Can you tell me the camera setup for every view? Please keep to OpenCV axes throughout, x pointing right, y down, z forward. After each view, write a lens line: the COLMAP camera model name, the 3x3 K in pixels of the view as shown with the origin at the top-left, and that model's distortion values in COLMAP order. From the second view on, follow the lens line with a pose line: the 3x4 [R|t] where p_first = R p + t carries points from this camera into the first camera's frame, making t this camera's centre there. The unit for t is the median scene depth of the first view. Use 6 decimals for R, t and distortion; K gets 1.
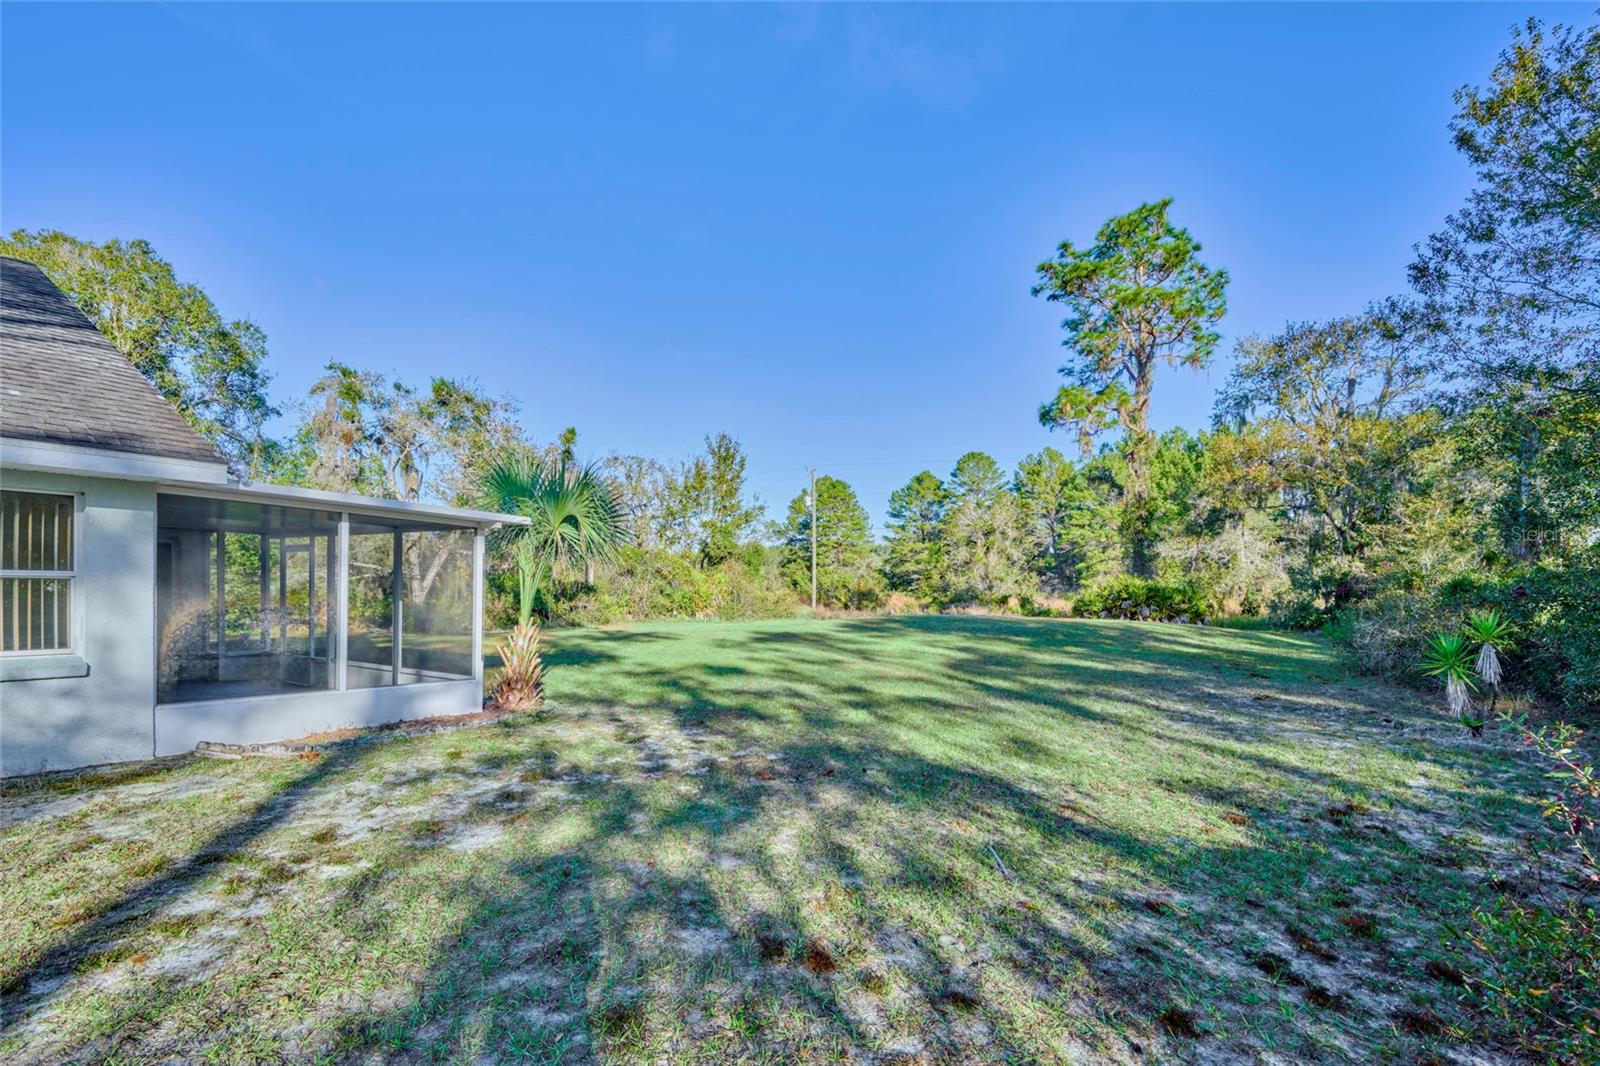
lens RADIAL K [[754.4, 0, 800.5], [0, 754.4, 595.3], [0, 0, 1]] dist [0.000945, 0.000308]
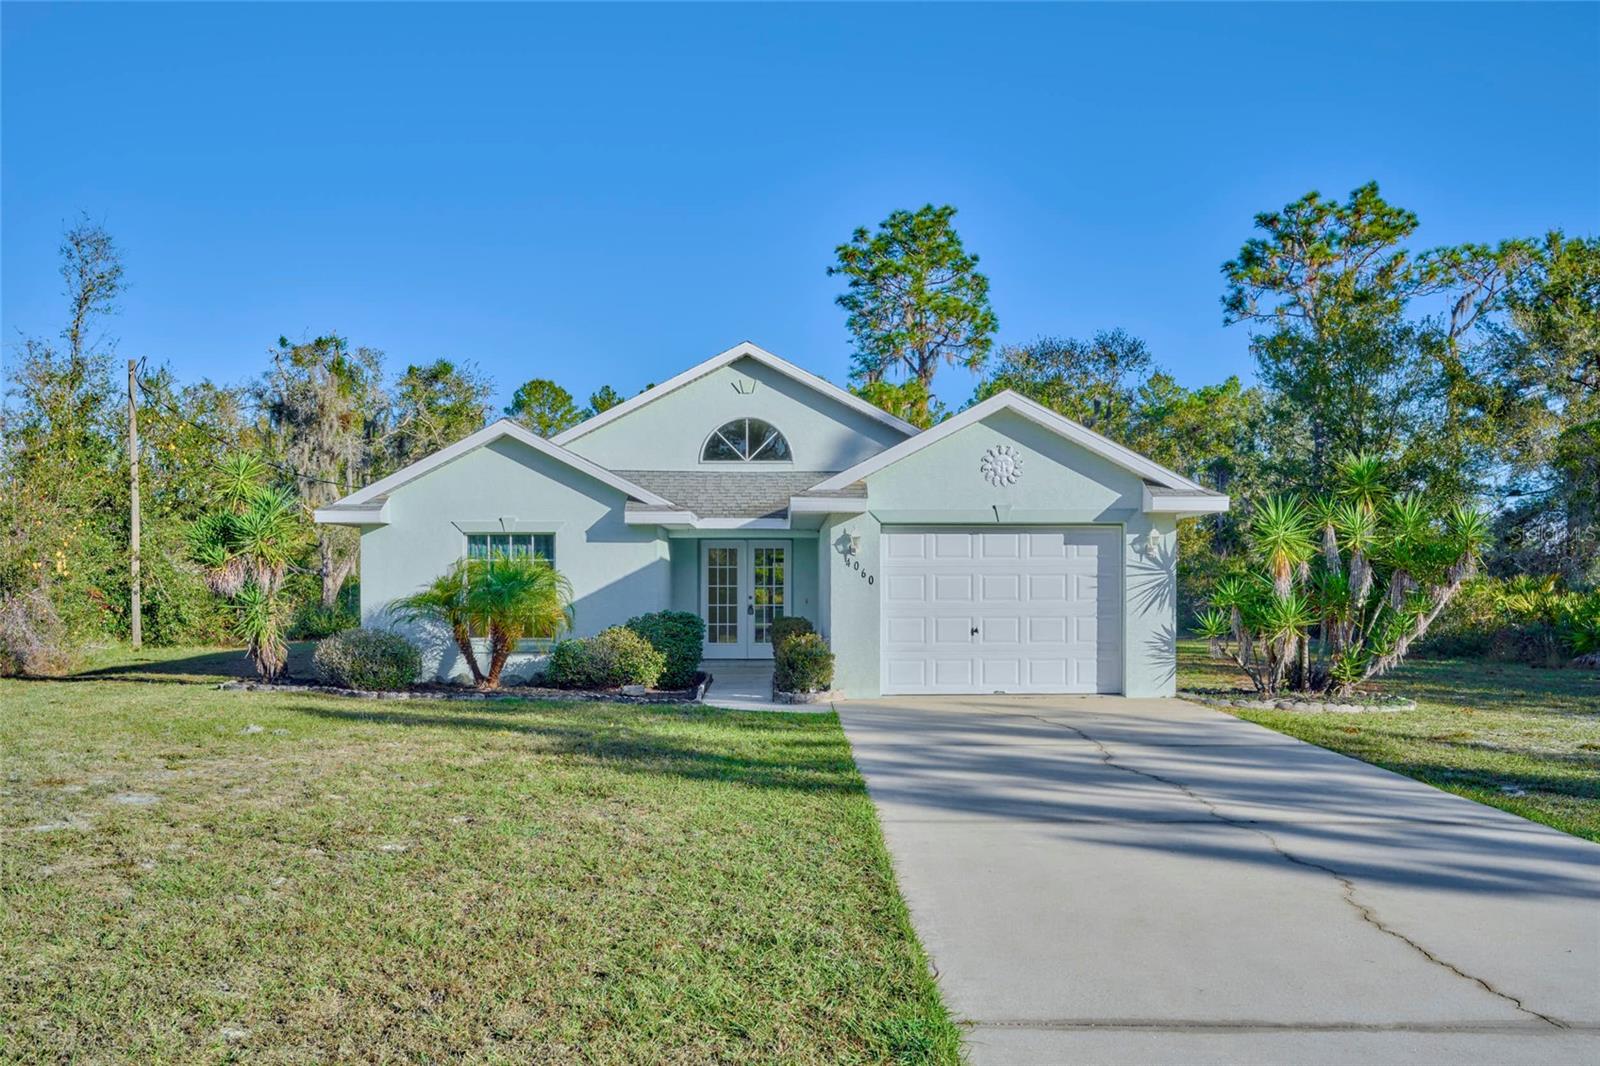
lens RADIAL K [[1423.4, 0, 800.5], [0, 1423.4, 607.5], [0, 0, 1]] dist [-0.001402, -0.006257]
pose [[0.824416, -0.022274, 0.565546, -0.758743], [0.016088, 0.999744, 0.015923, -0.003546], [-0.565756, -0.004028, 0.824563, -0.477803]]
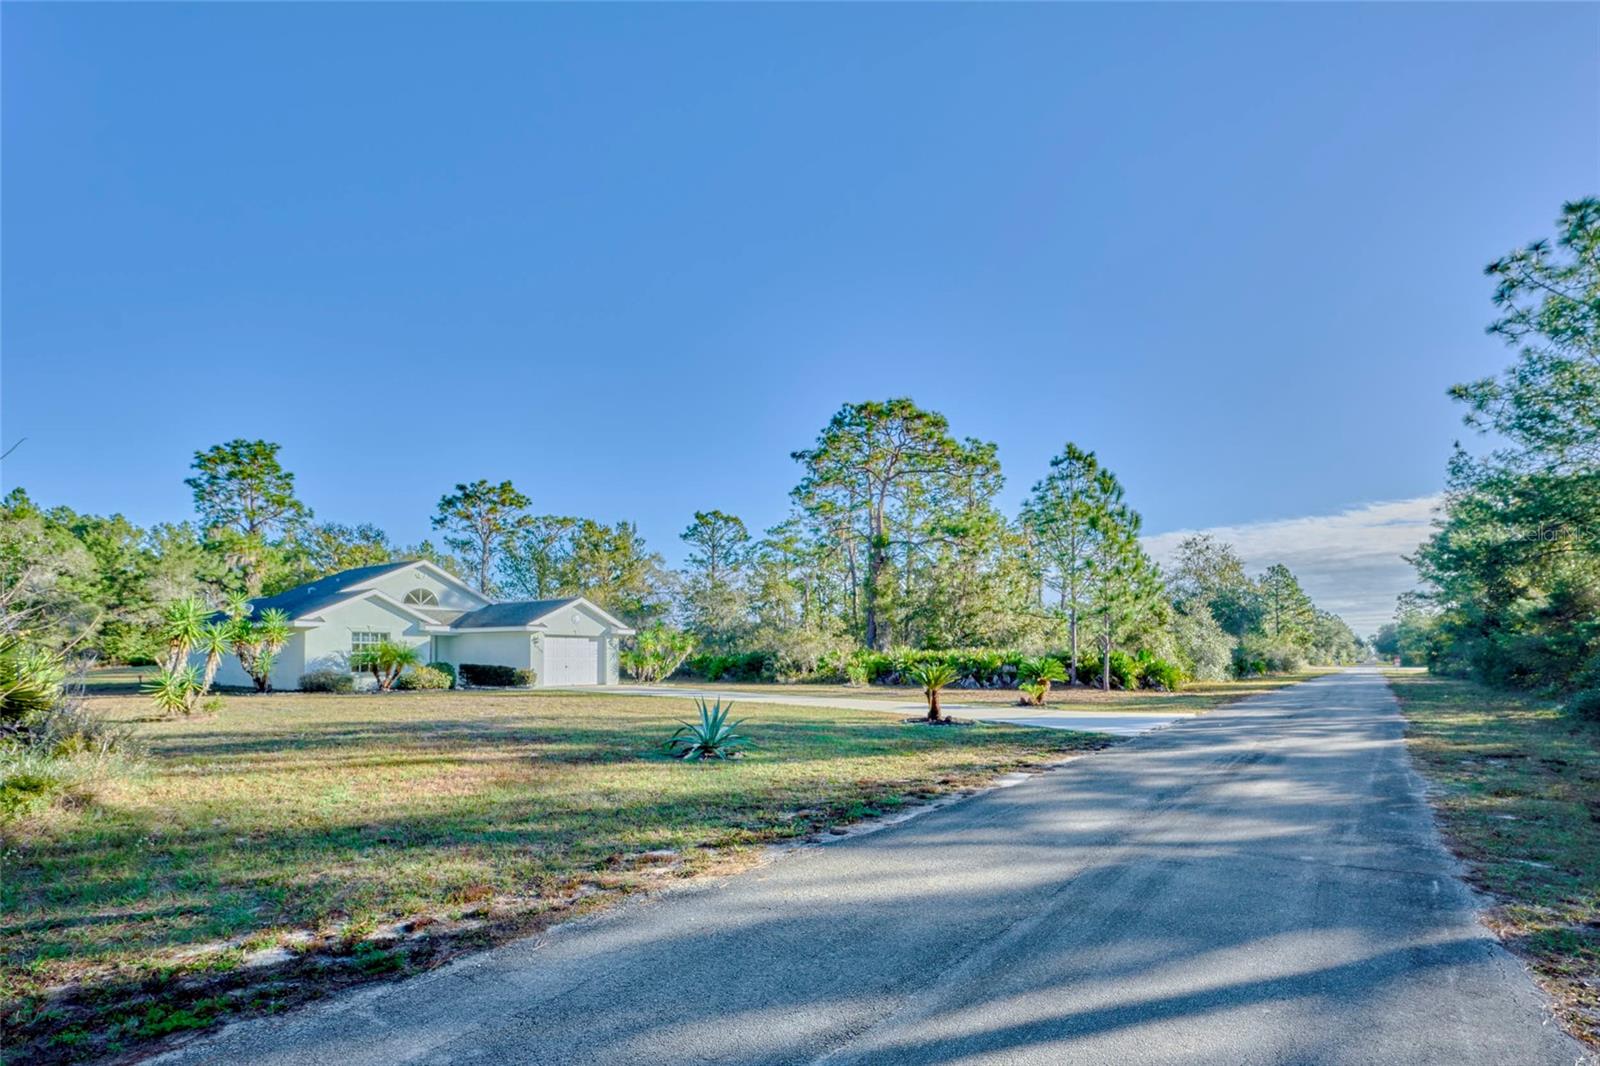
lens RADIAL K [[770.7, 0, 867.9], [0, 770.7, 647.6], [0, 0, 1]] dist [0.001168, 0.001272]
pose [[0.001104, -0.002072, 0.999997, -1.359415], [0.003392, 0.999992, 0.002069, -0.010265], [-0.999994, 0.003389, 0.001111, -0.458954]]
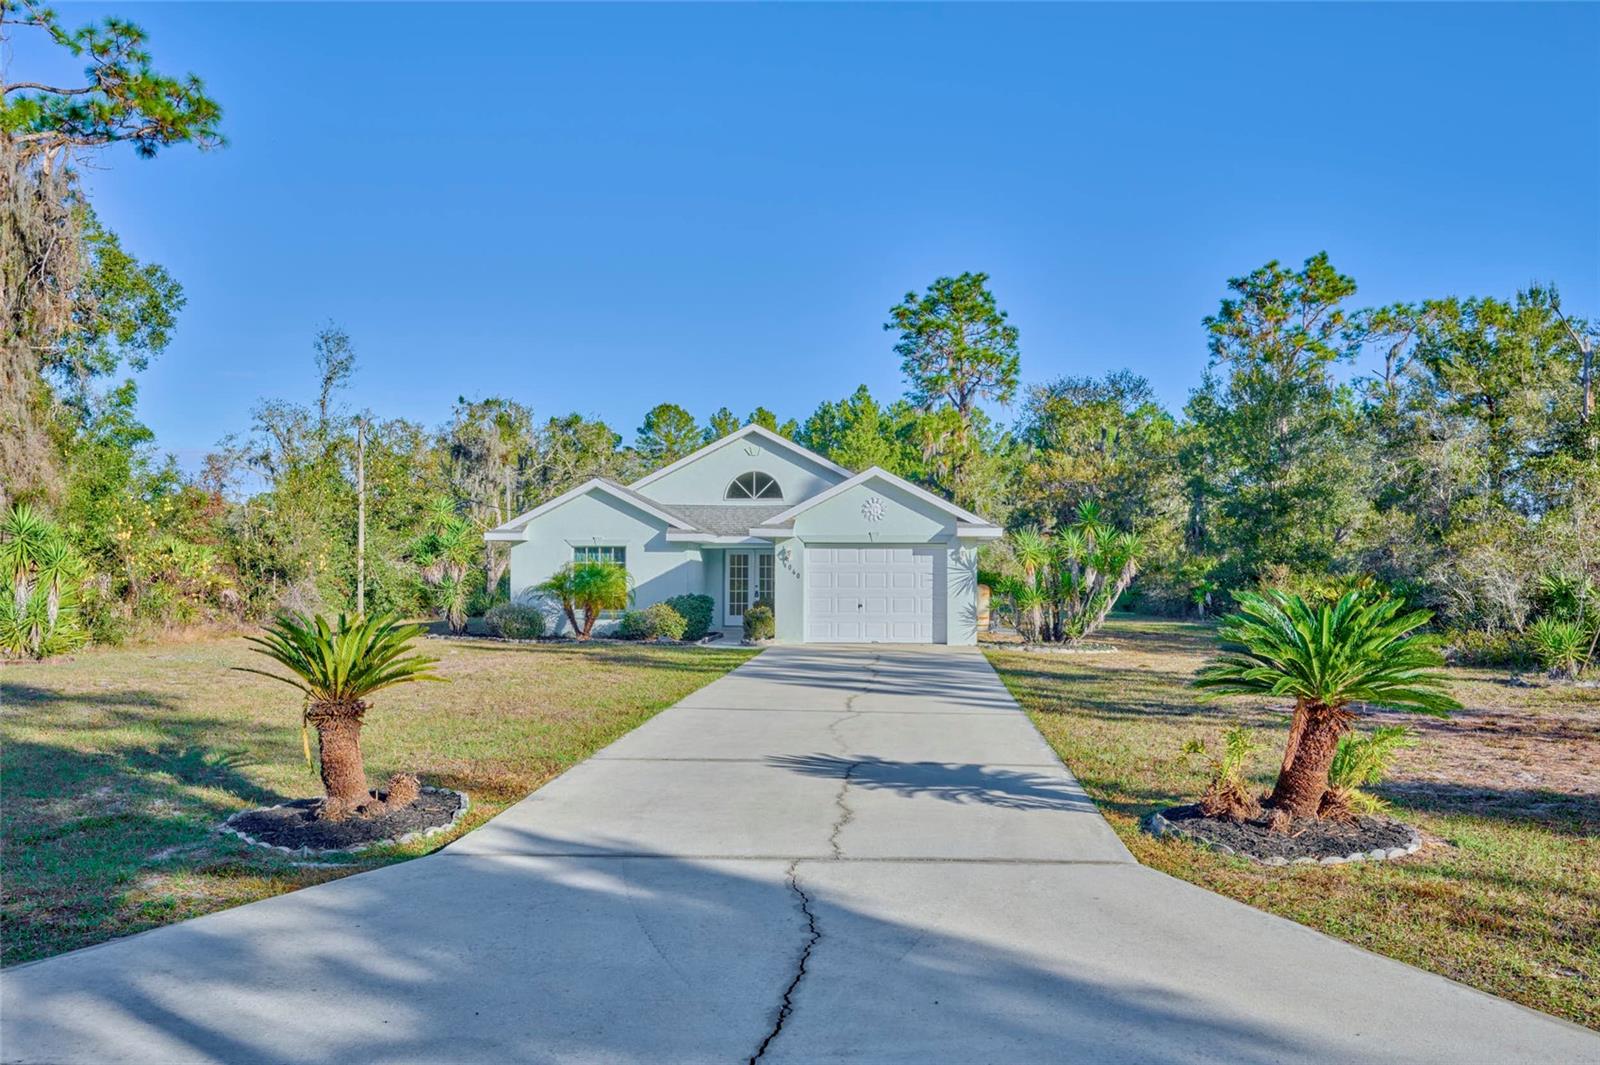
lens RADIAL K [[1346.9, 0, 802.2], [0, 1346.9, 549.4], [0, 0, 1]] dist [-0.004130, 0.001321]
pose [[0.873344, 0.000463, 0.487103, -0.852608], [0.011937, 0.999679, -0.022353, -0.002466], [-0.486957, 0.025337, 0.873058, -0.799686]]
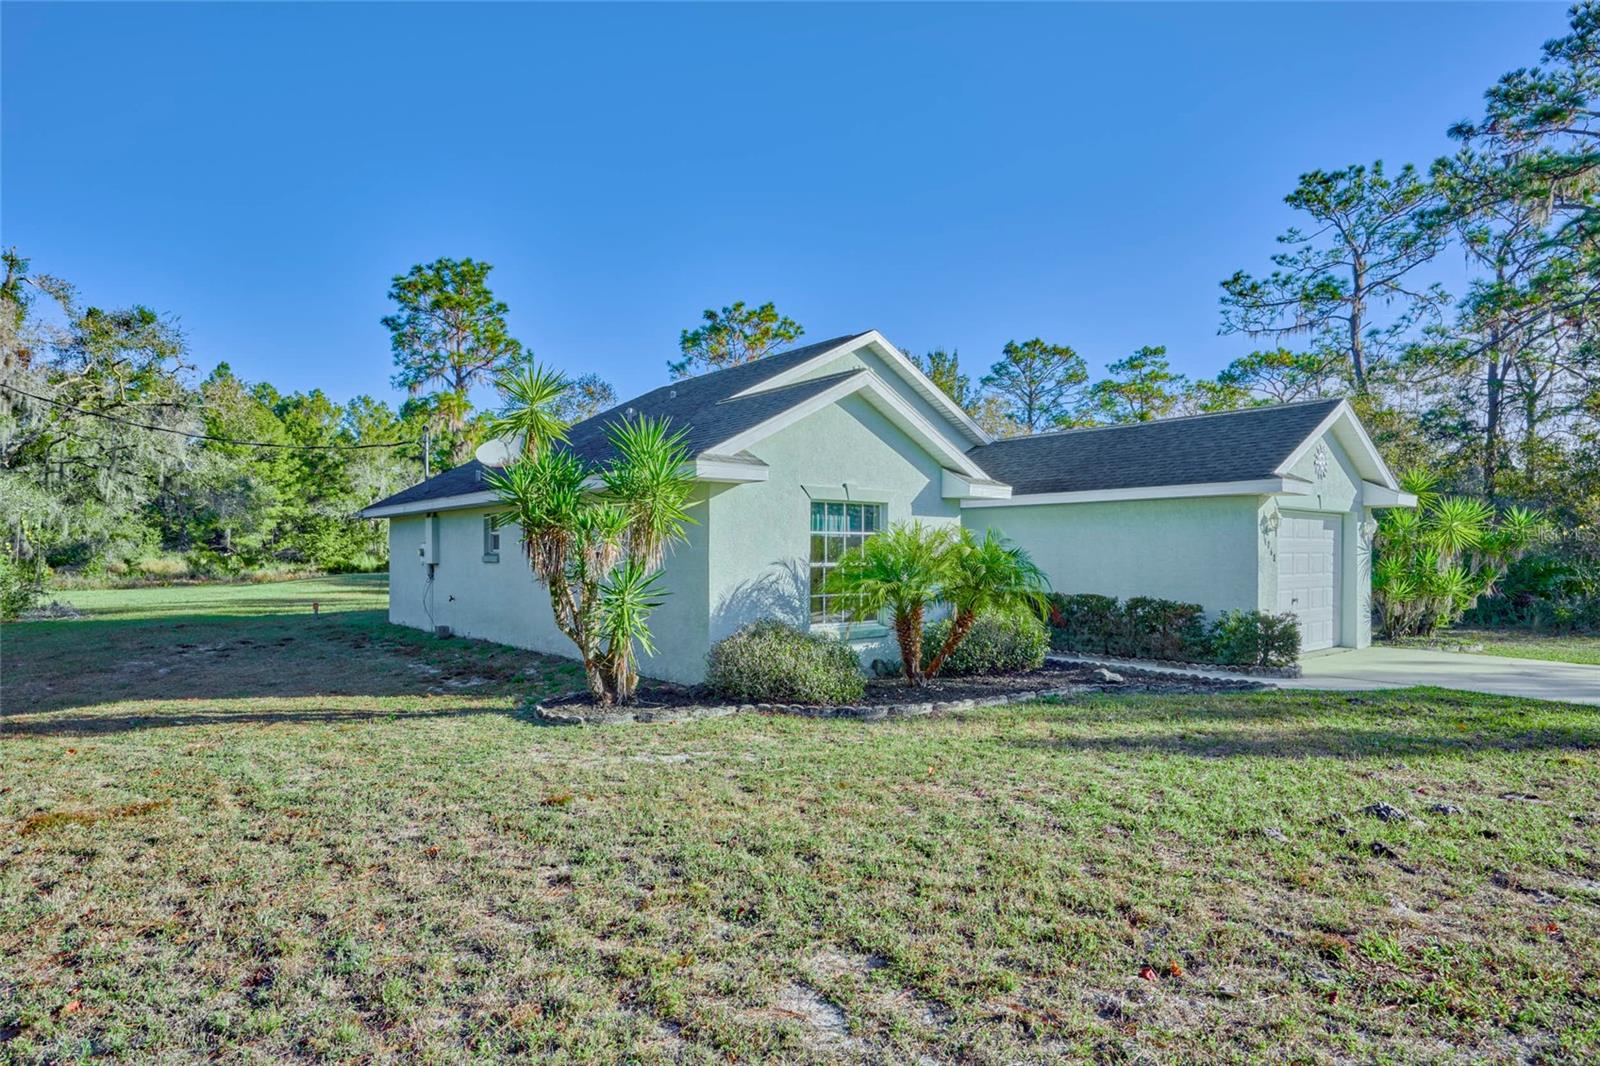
lens RADIAL K [[881.9, 0, 801.4], [0, 881.9, 558.3], [0, 0, 1]] dist [-0.003245, 0.000027]
pose [[0.278678, -0.019069, 0.960195, -0.834804], [0.009570, 0.999808, 0.017078, -0.012280], [-0.960337, 0.004430, 0.278807, 0.009439]]
